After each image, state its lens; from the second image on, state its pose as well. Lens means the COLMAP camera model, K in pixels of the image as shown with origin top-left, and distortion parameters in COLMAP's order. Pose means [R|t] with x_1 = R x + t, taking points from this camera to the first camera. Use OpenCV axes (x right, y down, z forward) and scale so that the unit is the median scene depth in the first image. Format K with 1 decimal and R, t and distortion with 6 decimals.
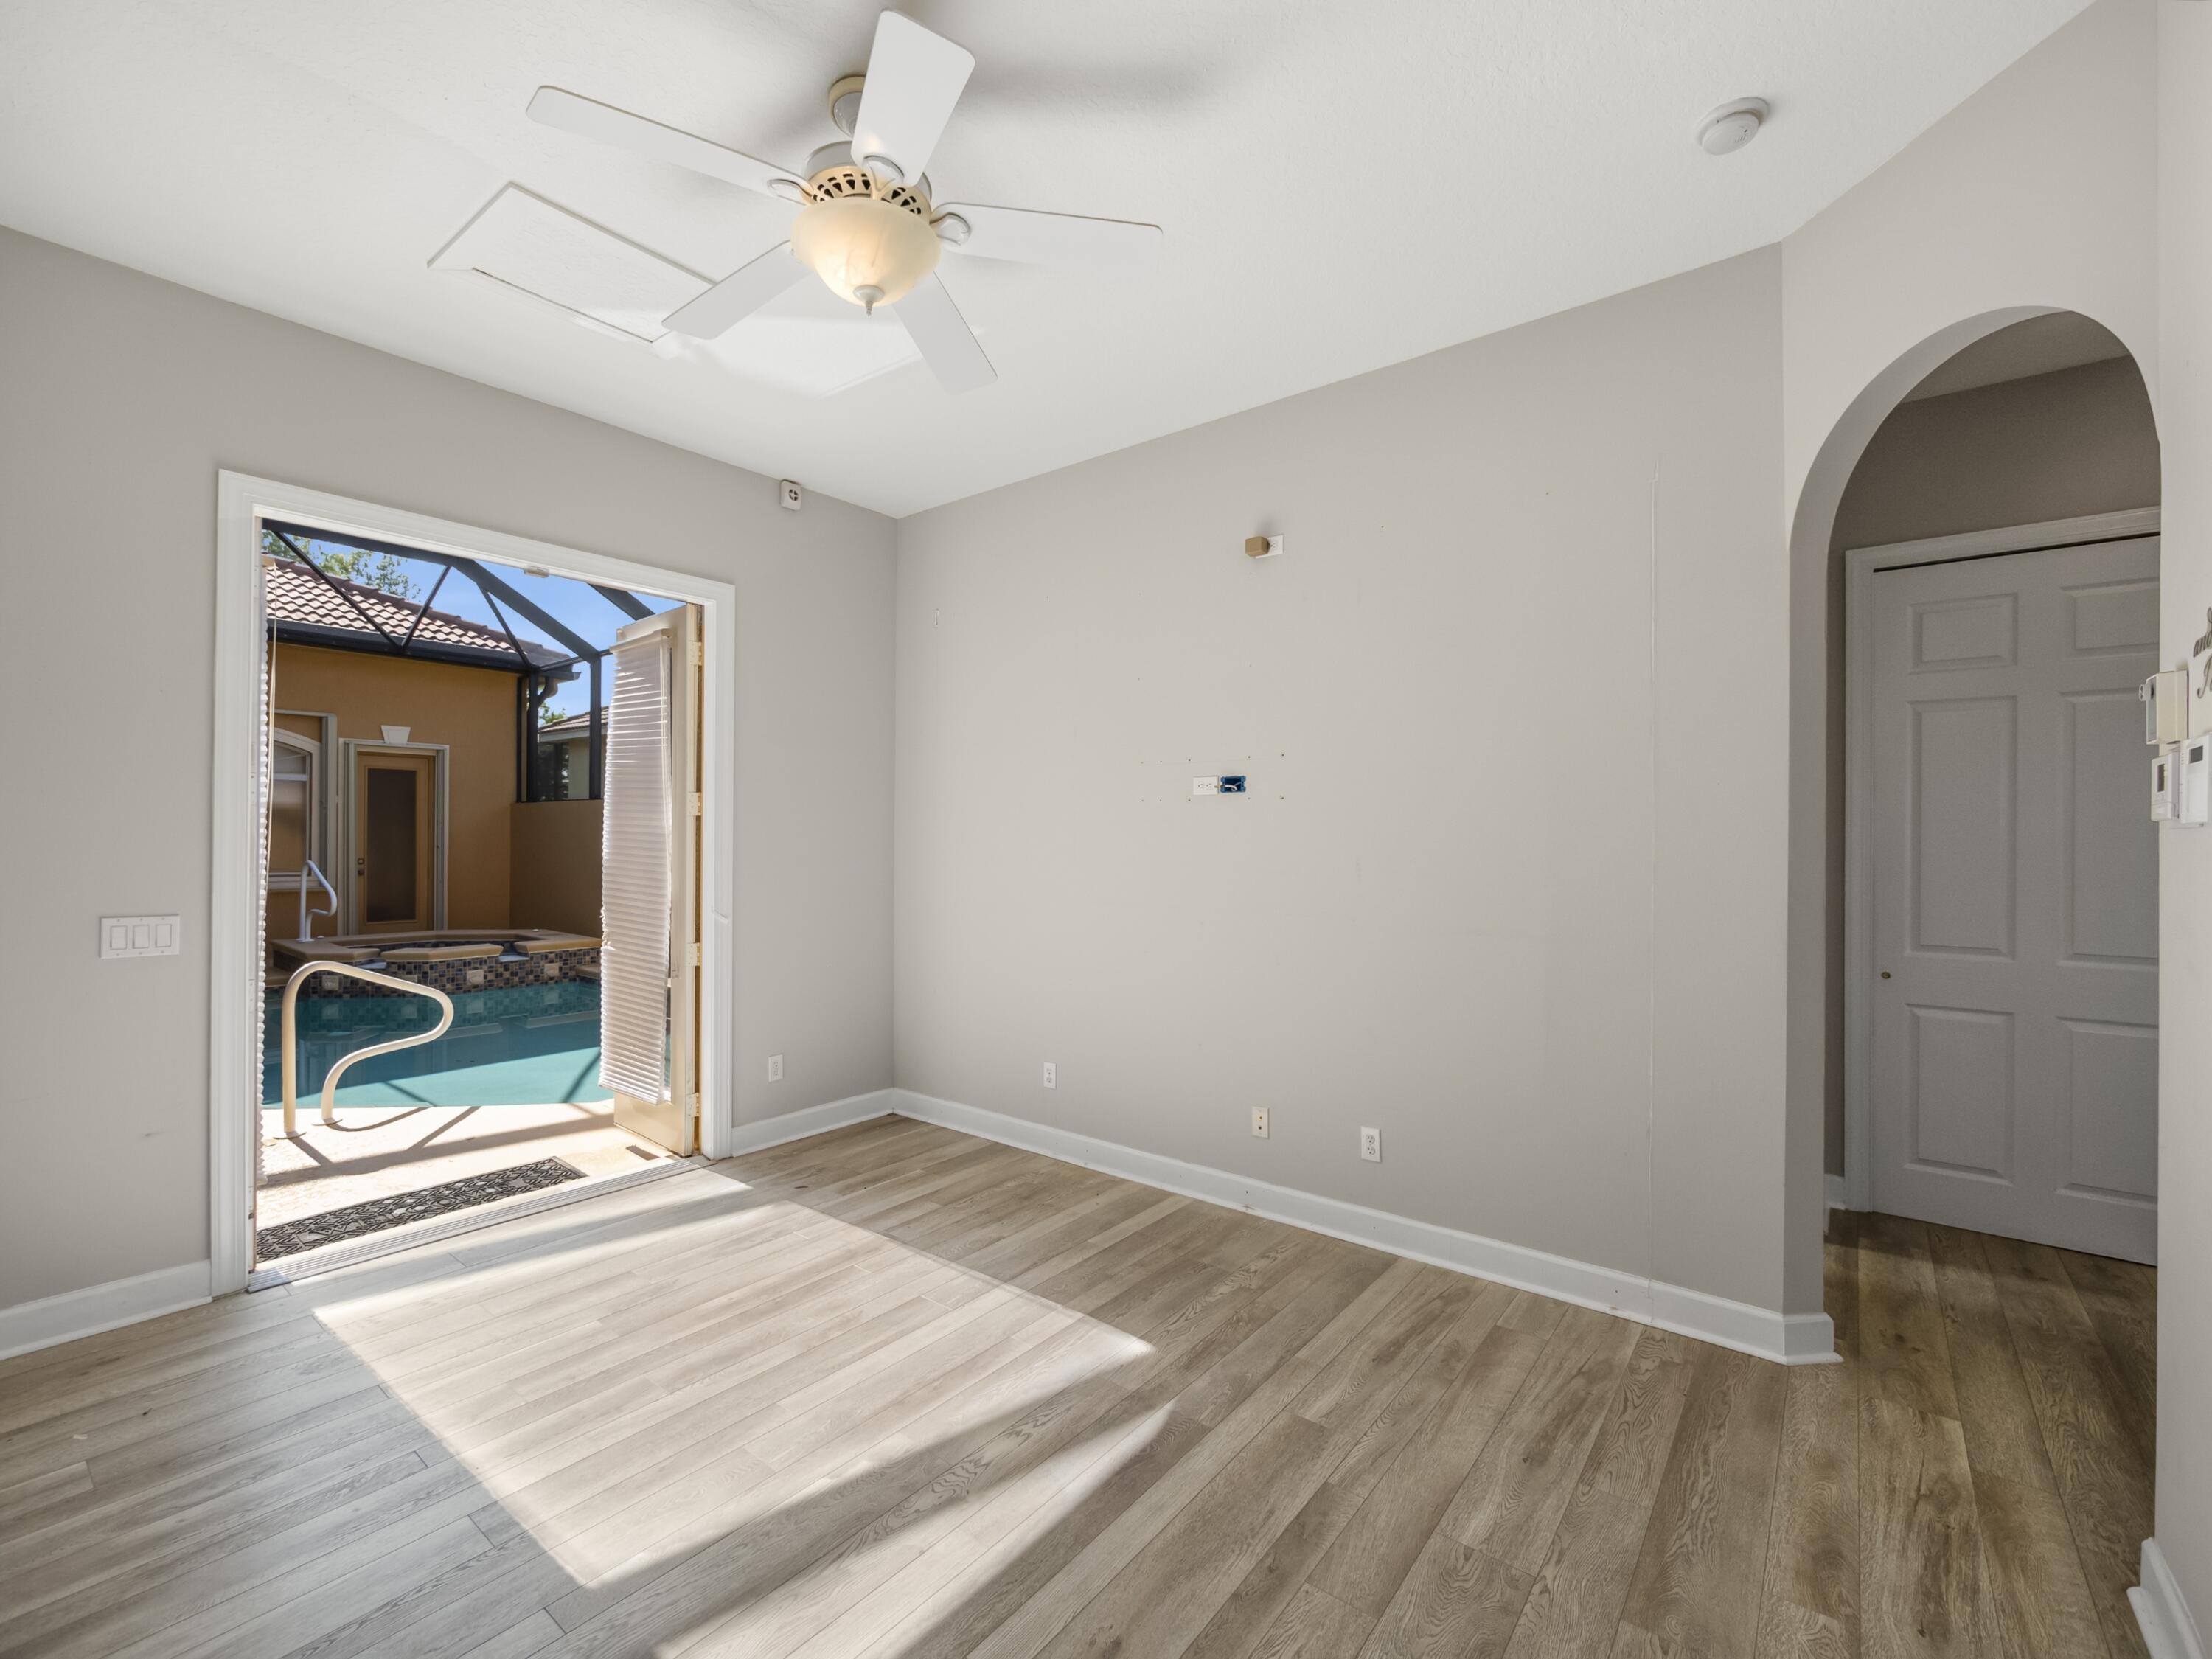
lens RADIAL K [[957.3, 0, 1101.8], [0, 957.3, 839.5], [0, 0, 1]] dist [0.001771, 0.000622]
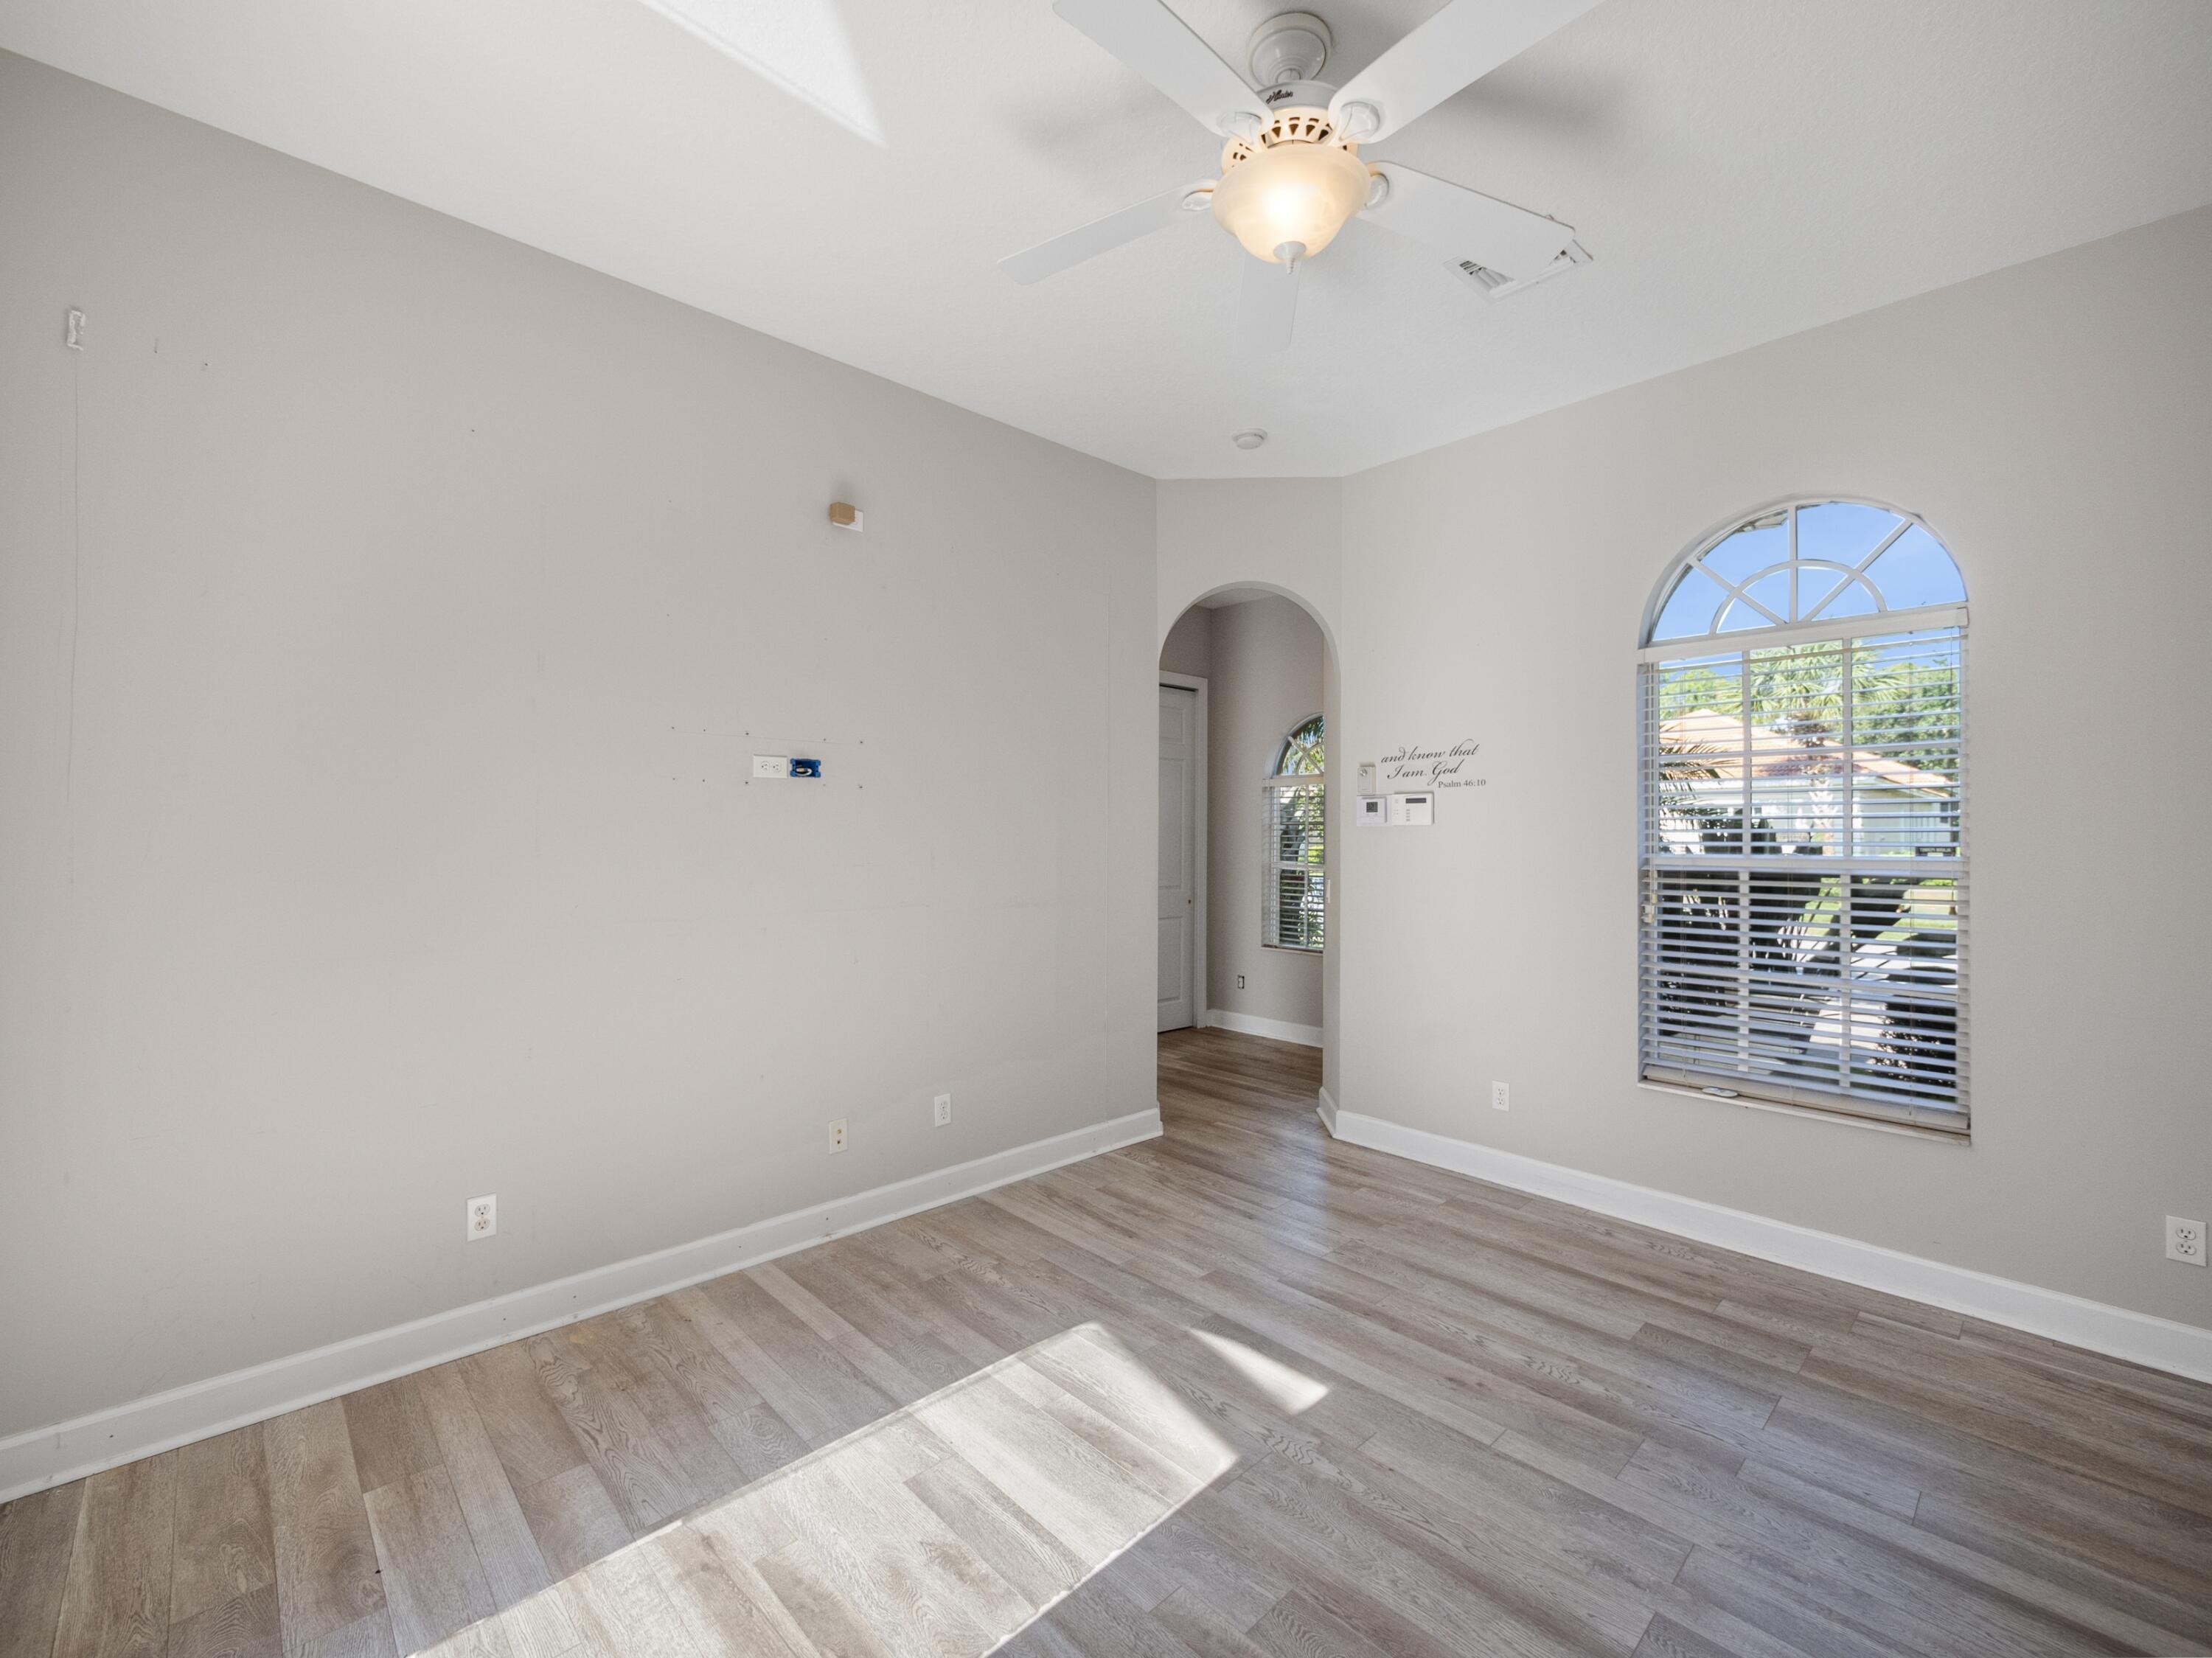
lens RADIAL K [[957.2, 0, 1102.3], [0, 957.2, 826.2], [0, 0, 1]] dist [0.001771, 0.000622]
pose [[0.138030, -0.007879, 0.990397, -0.805834], [-0.009329, 0.999914, 0.009255, -0.017399], [-0.990384, -0.010517, 0.137945, 0.702622]]
